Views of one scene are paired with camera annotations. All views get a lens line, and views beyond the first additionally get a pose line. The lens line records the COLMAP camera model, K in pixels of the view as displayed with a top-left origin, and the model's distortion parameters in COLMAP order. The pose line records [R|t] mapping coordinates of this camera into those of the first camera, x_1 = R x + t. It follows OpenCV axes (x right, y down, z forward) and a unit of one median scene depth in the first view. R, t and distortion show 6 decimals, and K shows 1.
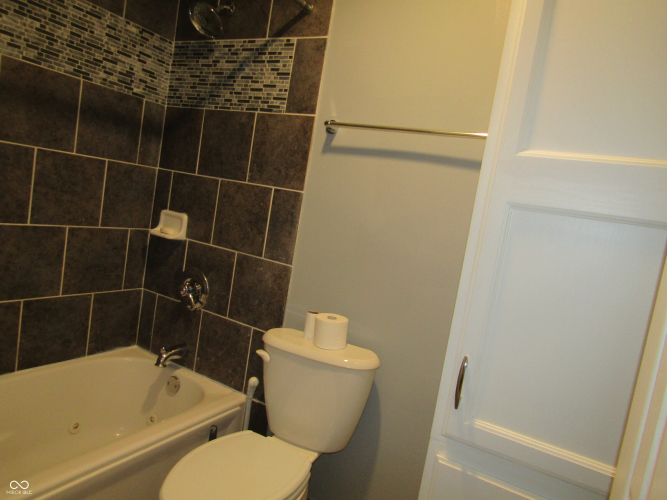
lens RADIAL K [[473.6, 0, 335.1], [0, 473.6, 255.1], [0, 0, 1]] dist [-0.011102, -0.000257]
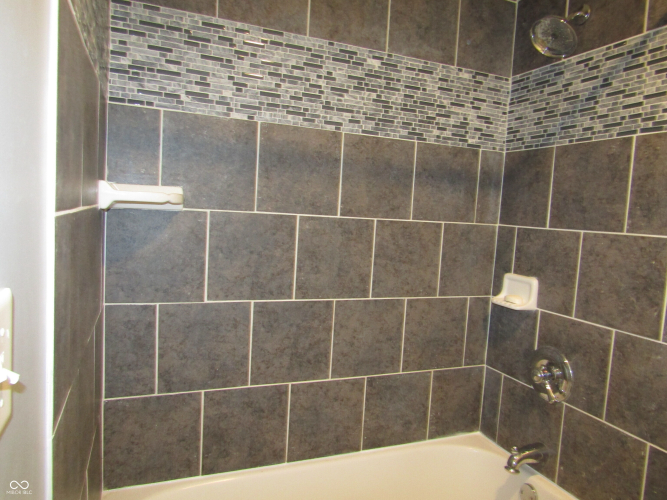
lens RADIAL K [[473.6, 0, 331.6], [0, 473.6, 252.2], [0, 0, 1]] dist [-0.011102, -0.000257]
pose [[0.783338, -0.067839, -0.617883, -0.094189], [0.003357, 0.994474, -0.104930, -0.050759], [0.621587, 0.080121, 0.779237, 0.165417]]
